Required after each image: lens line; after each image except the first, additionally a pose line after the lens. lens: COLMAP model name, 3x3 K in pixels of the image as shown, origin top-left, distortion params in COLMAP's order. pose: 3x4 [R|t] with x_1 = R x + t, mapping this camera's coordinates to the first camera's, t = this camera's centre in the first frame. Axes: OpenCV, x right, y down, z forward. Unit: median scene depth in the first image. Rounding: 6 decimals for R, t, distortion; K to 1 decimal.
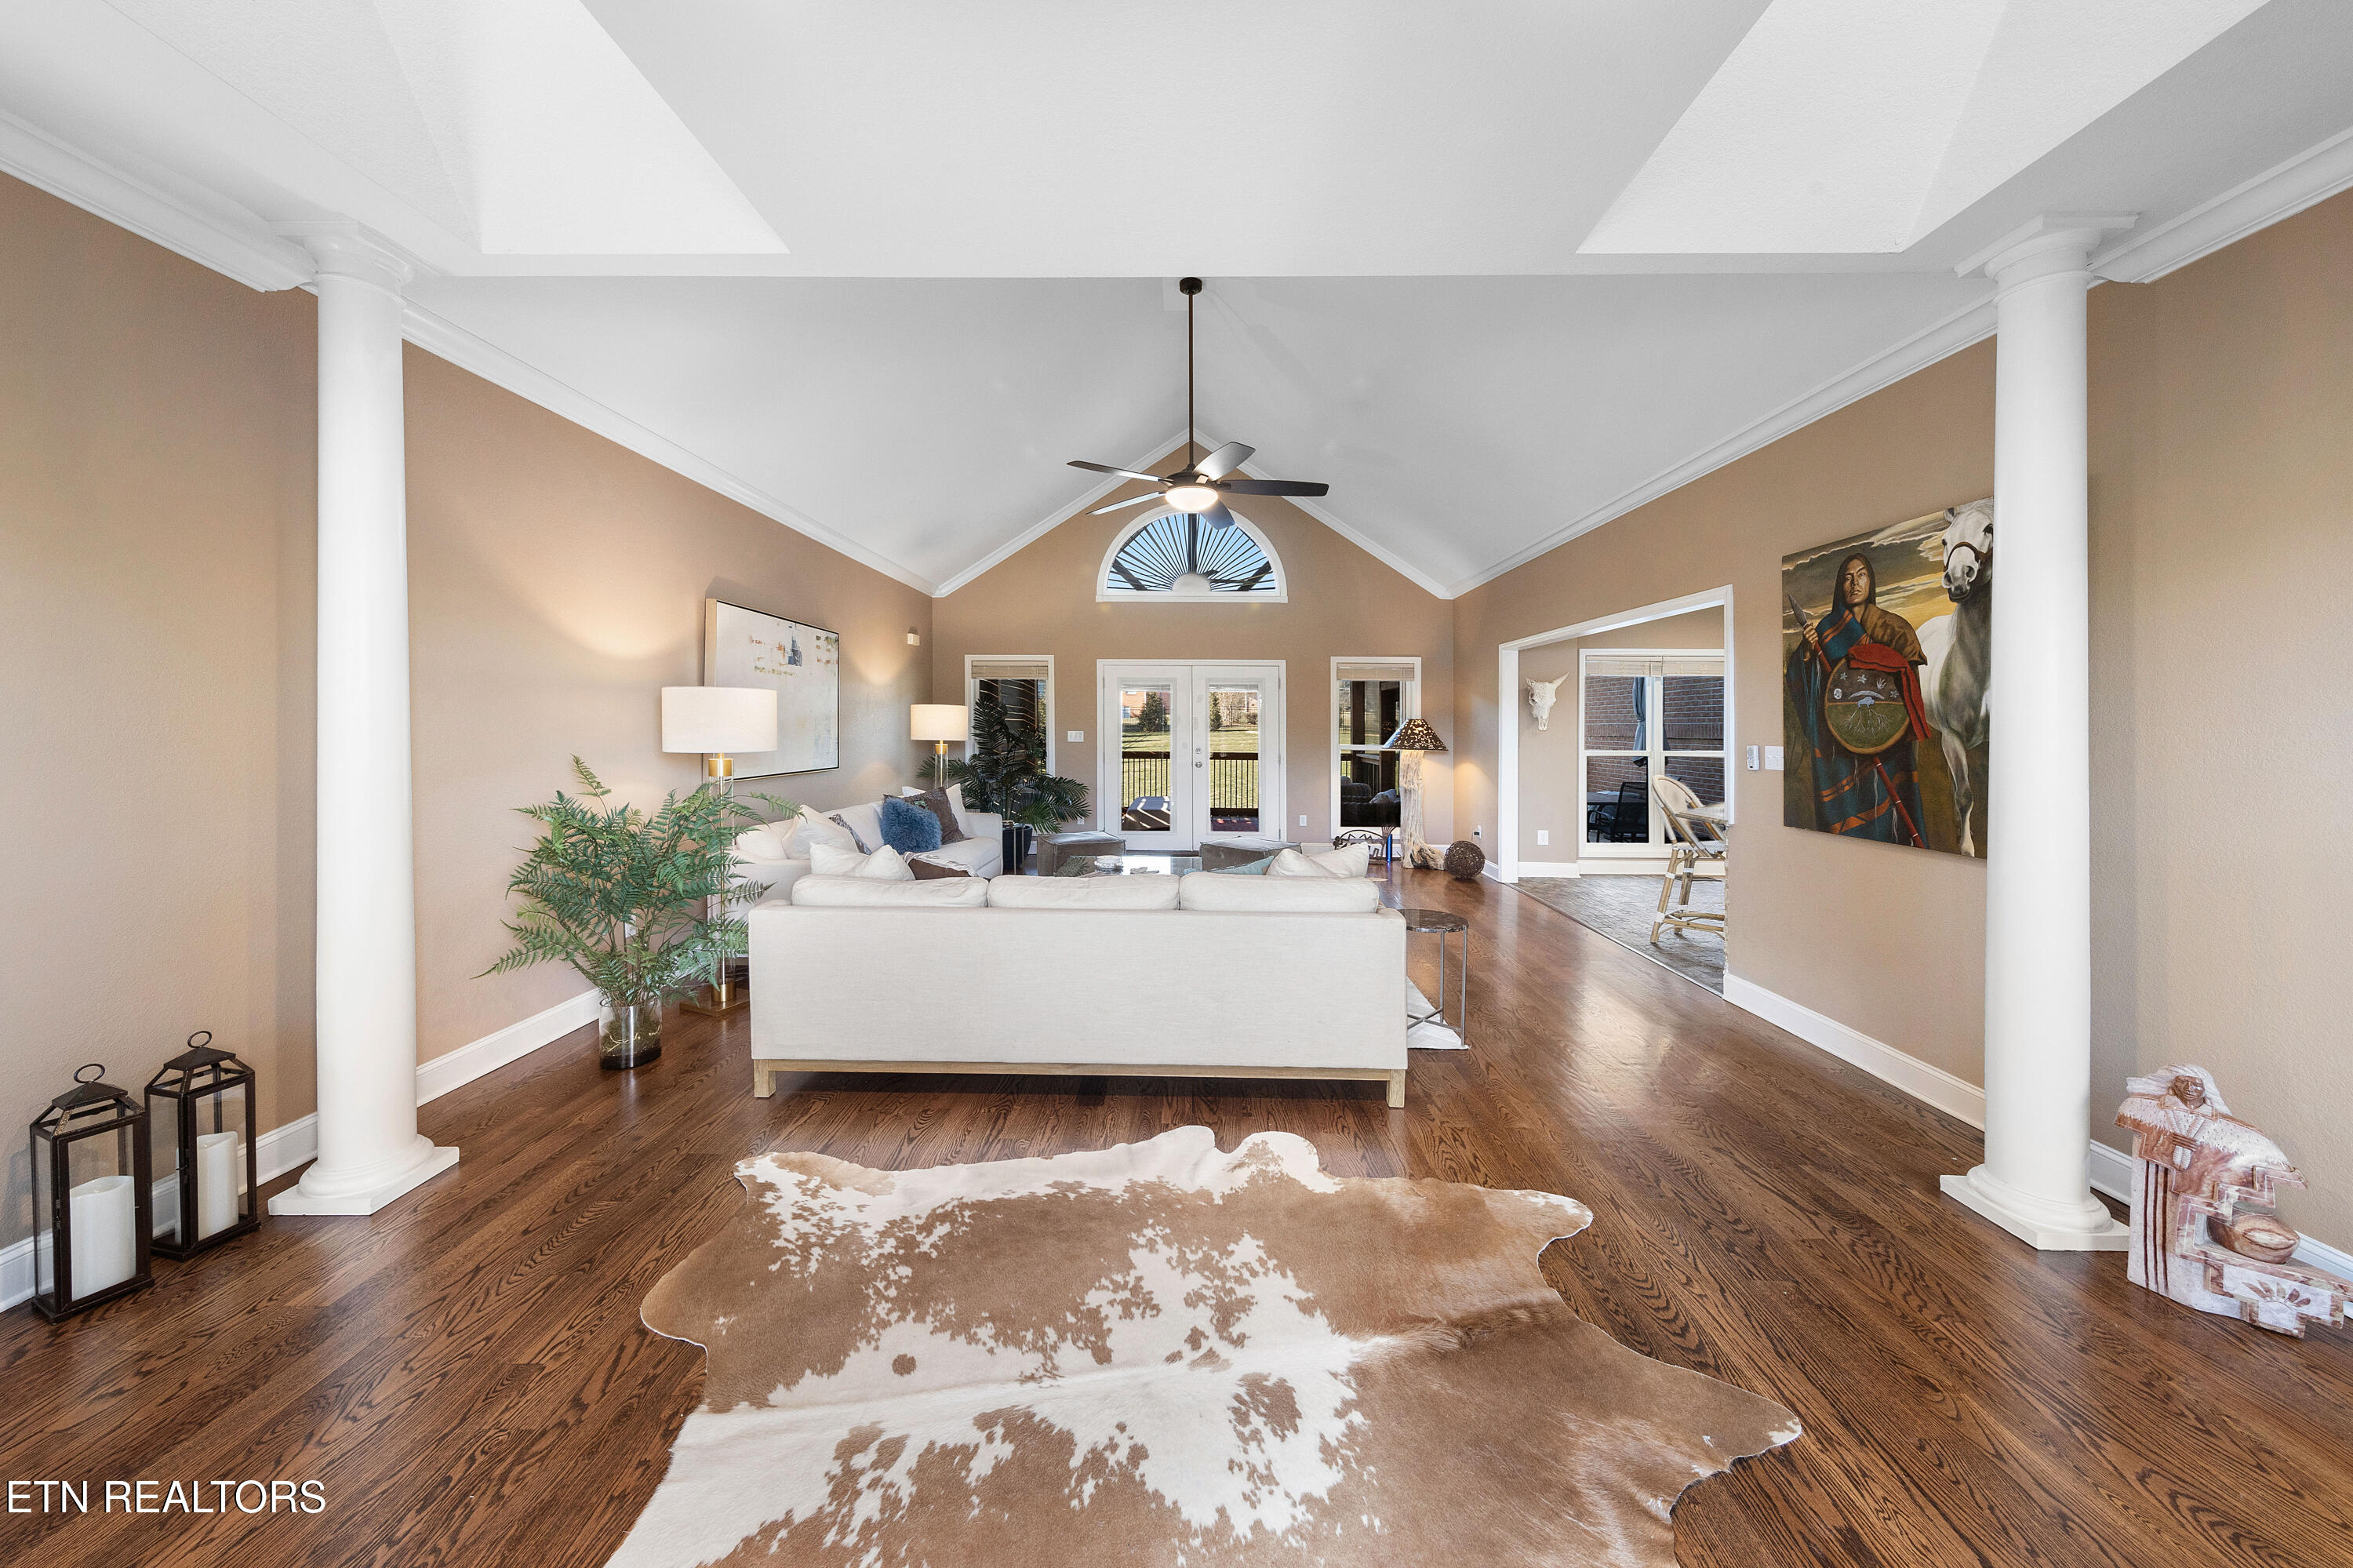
lens RADIAL K [[854.8, 0, 1178.8], [0, 854.8, 736.8], [0, 0, 1]] dist [0.007346, -0.000321]
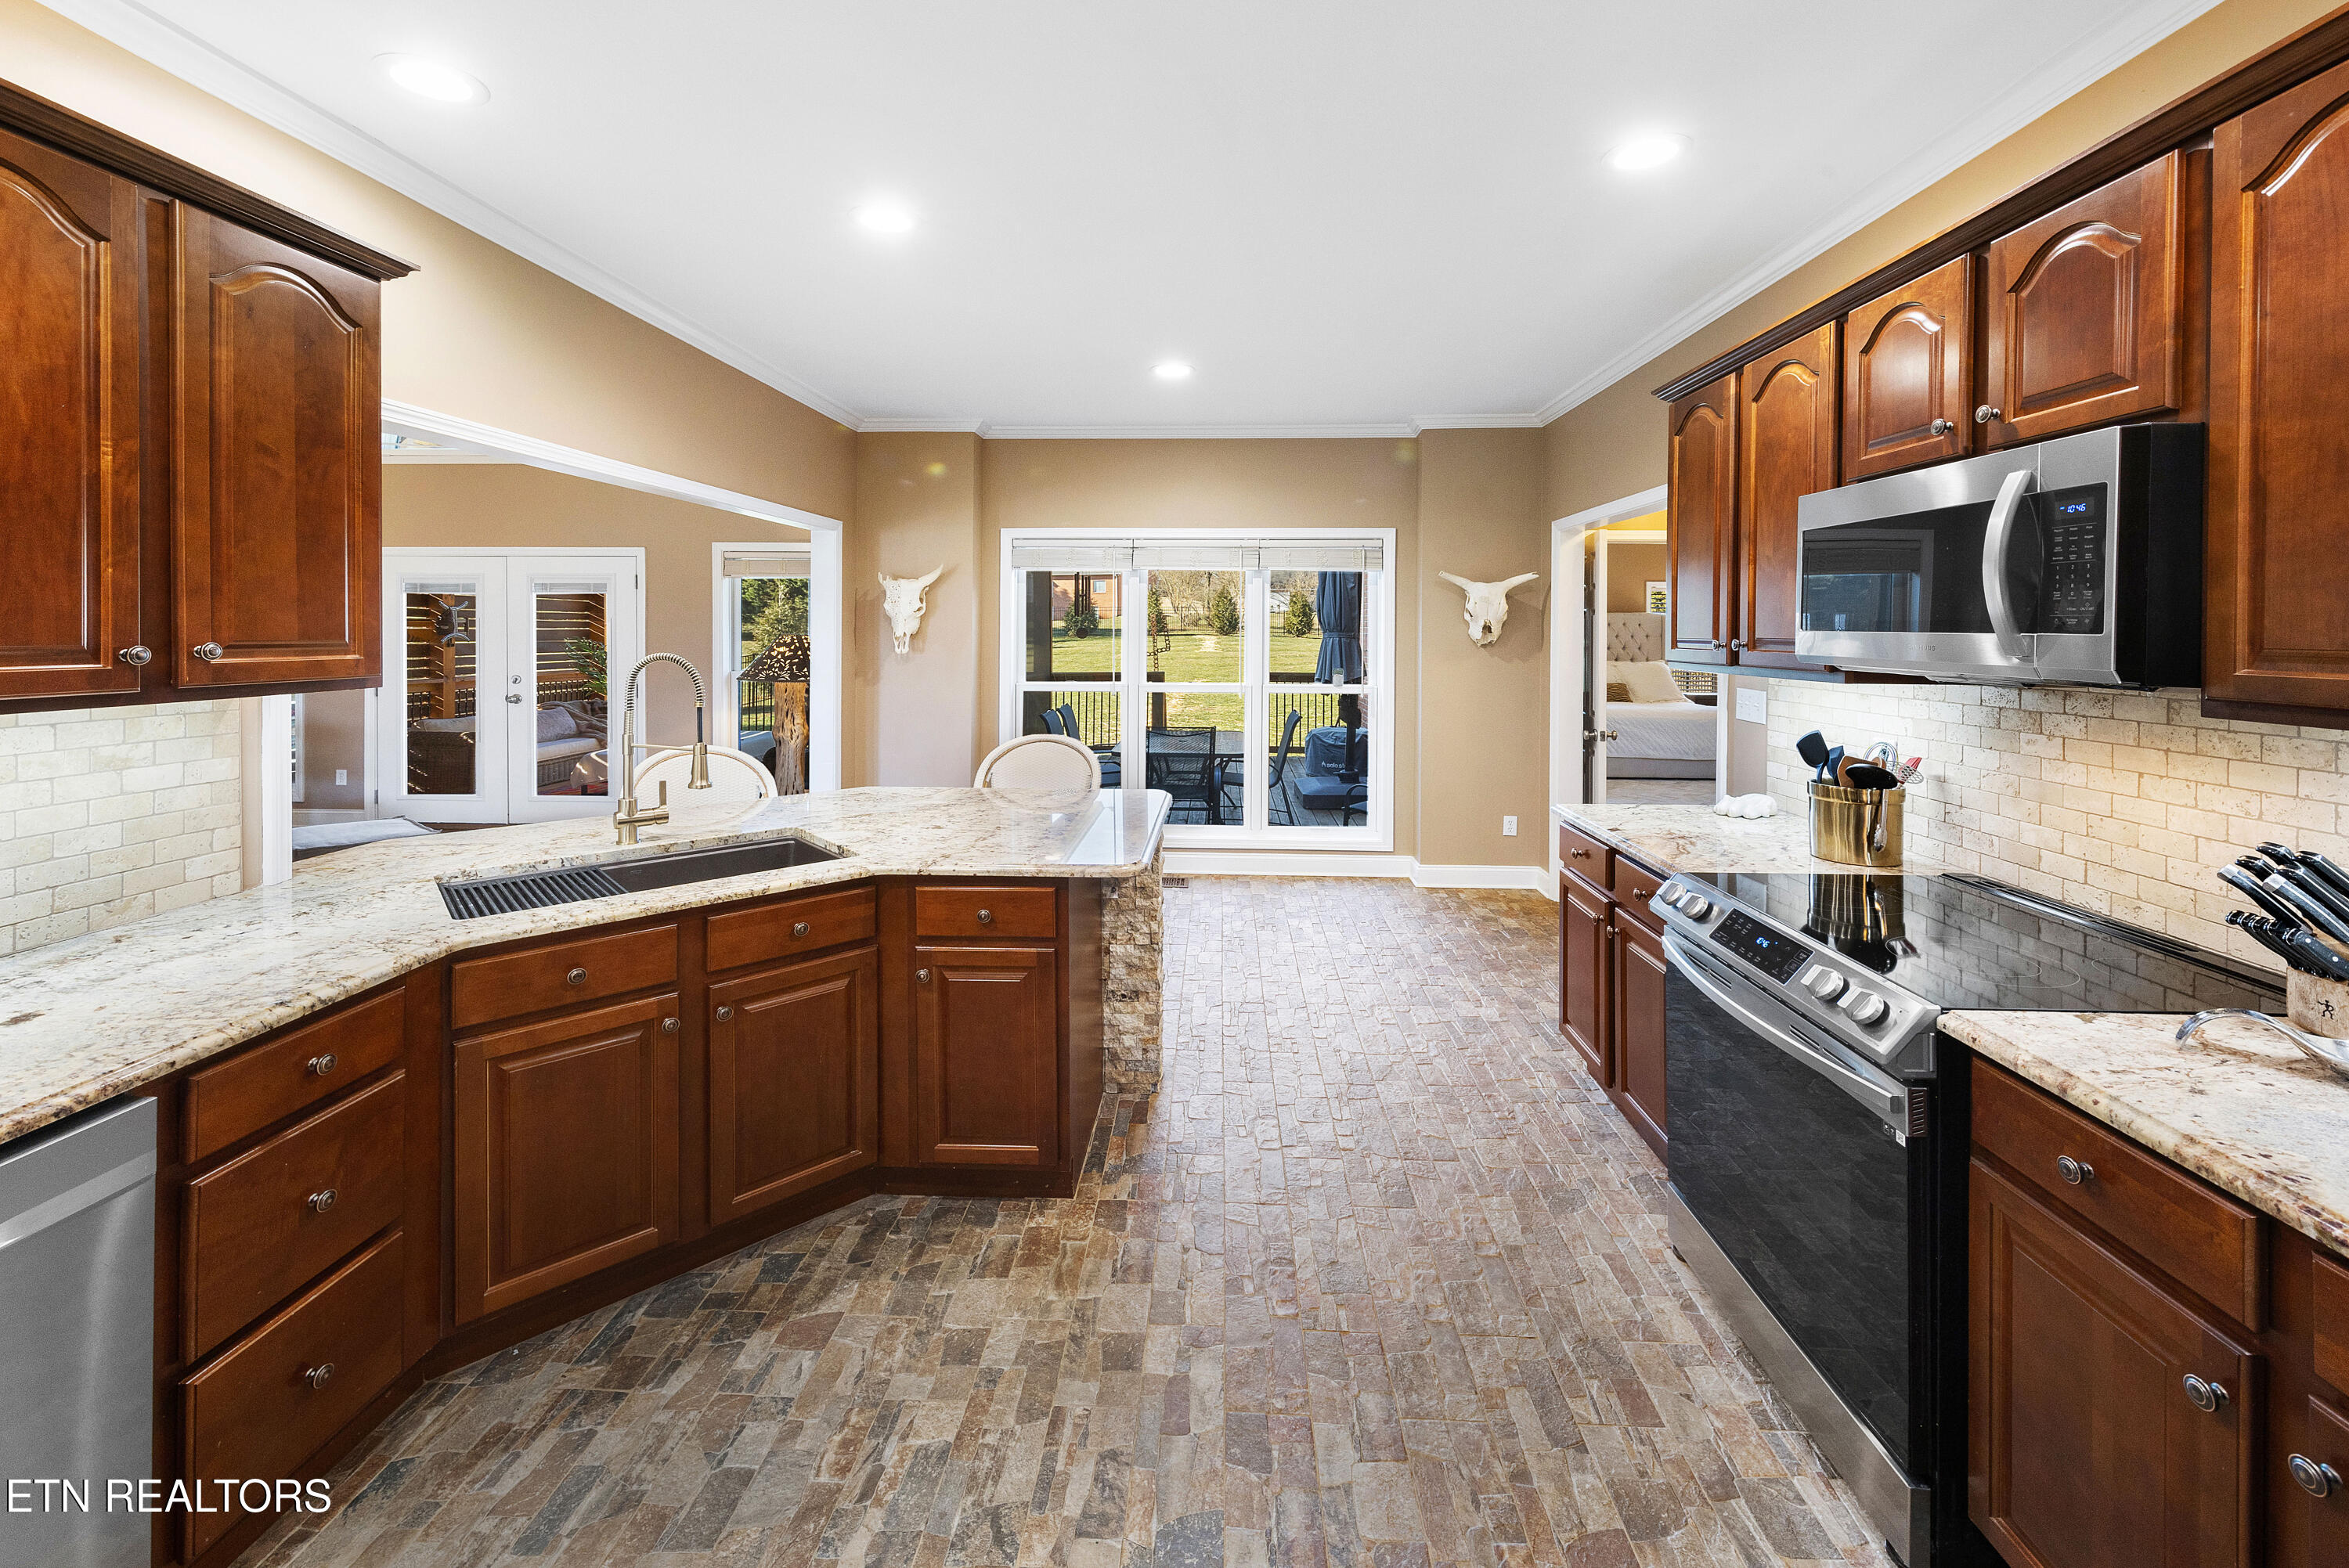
lens RADIAL K [[981.4, 0, 1168.9], [0, 981.4, 640.7], [0, 0, 1]] dist [0.002845, 0.000083]
pose [[0.999345, 0.000638, -0.036169, 1.455954], [-0.000556, 0.999997, 0.002263, -0.041169], [0.036170, -0.002241, 0.999343, 0.570762]]
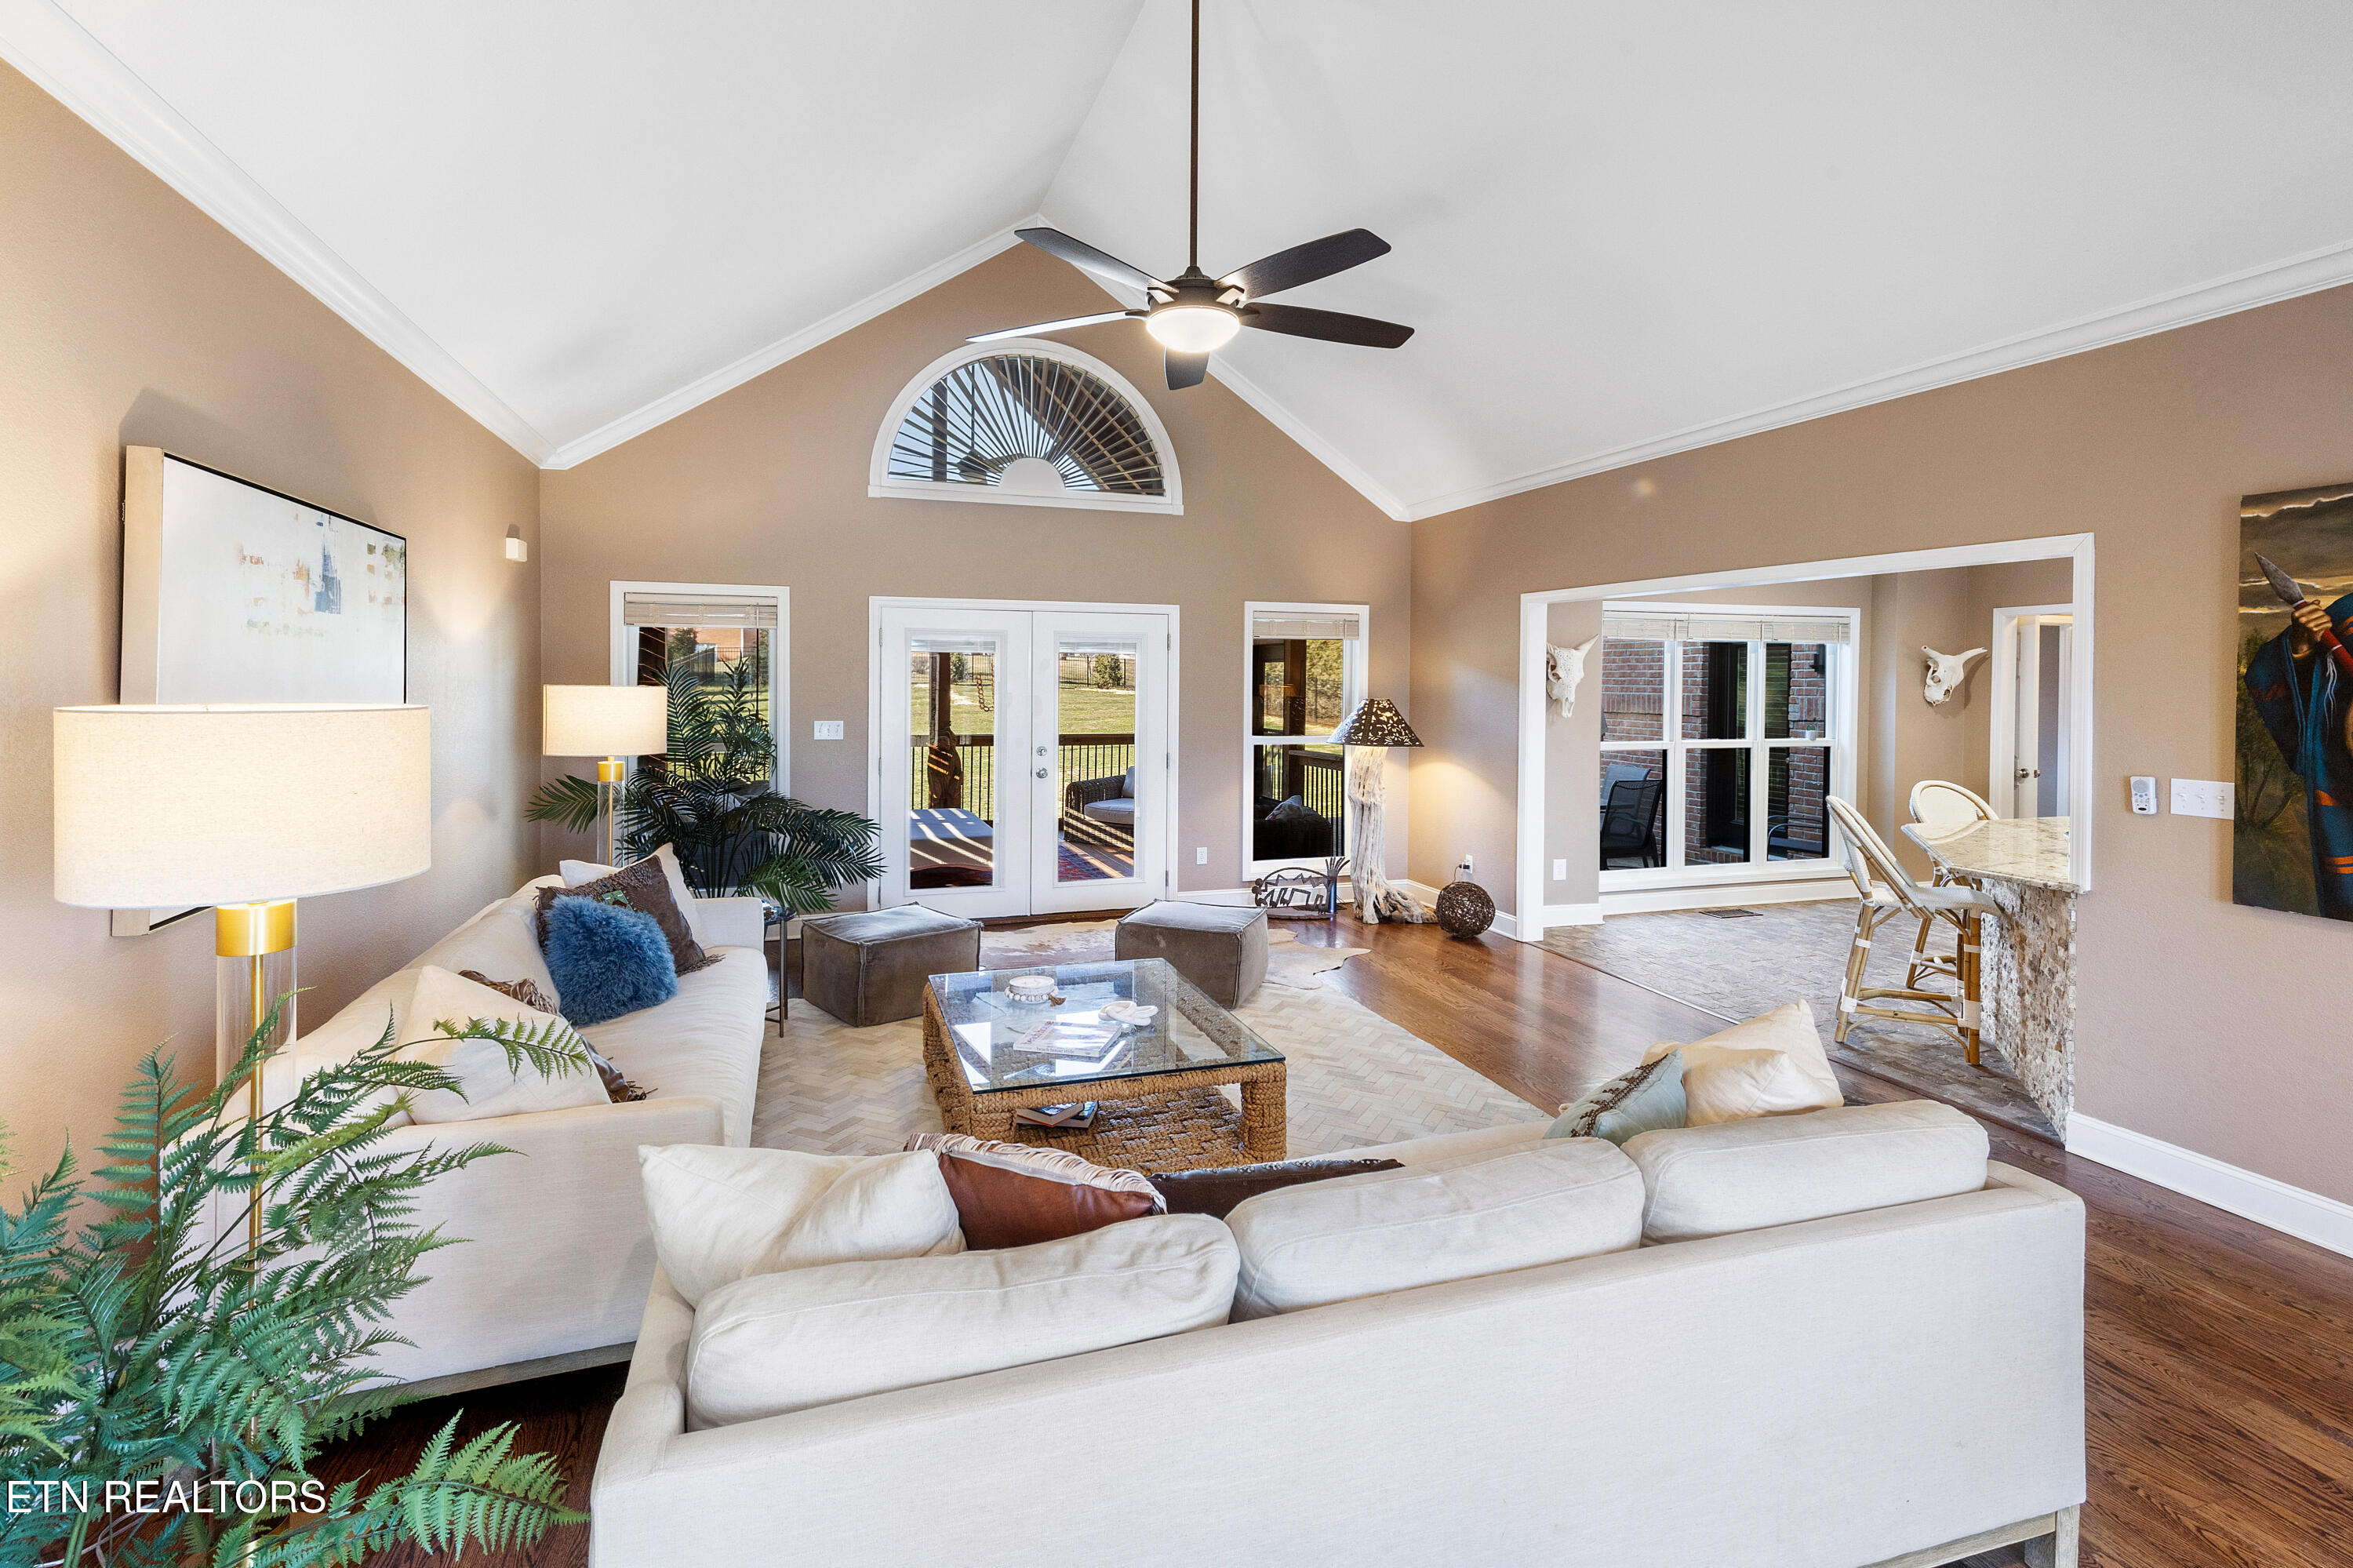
lens RADIAL K [[1152.5, 0, 1207.2], [0, 1152.5, 706.0], [0, 0, 1]] dist [0.019065, -0.003146]
pose [[0.938741, -0.008775, 0.344512, -0.381028], [0.003273, 0.999858, 0.016548, -0.072359], [-0.344608, -0.014407, 0.938636, 0.469506]]
